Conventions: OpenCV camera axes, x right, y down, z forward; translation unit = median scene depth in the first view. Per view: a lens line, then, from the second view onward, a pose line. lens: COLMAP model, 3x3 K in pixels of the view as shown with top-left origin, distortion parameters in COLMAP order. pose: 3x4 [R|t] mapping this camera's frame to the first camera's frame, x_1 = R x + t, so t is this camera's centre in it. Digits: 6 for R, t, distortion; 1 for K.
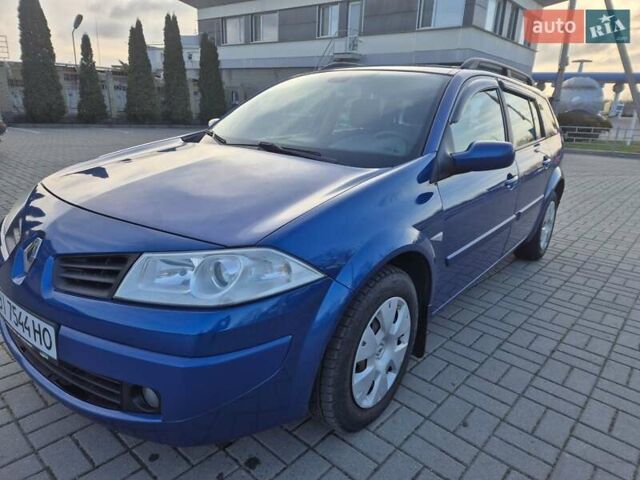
lens RADIAL K [[424.4, 0, 320.0], [0, 424.4, 240.0], [0, 0, 1]] dist [0.066760, -0.002044]
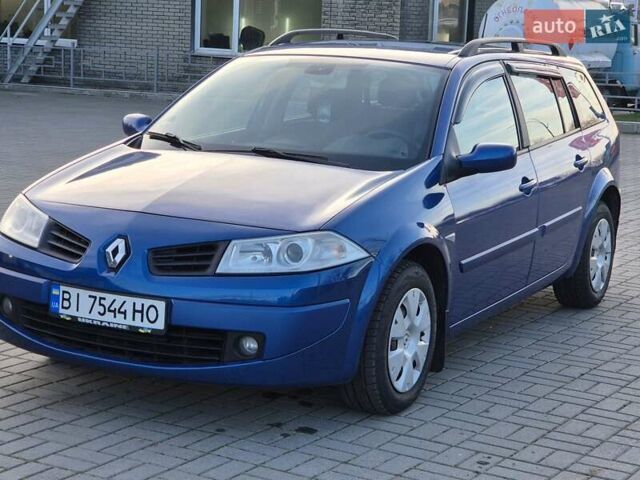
lens RADIAL K [[1190.1, 0, 320.0], [0, 1190.1, 240.0], [0, 0, 1]] dist [-0.000699, 0.168384]
pose [[0.983461, -0.037054, 0.177291, -0.541063], [0.058660, 0.991253, -0.118225, 0.322287], [-0.171360, 0.126670, 0.977032, -1.741940]]
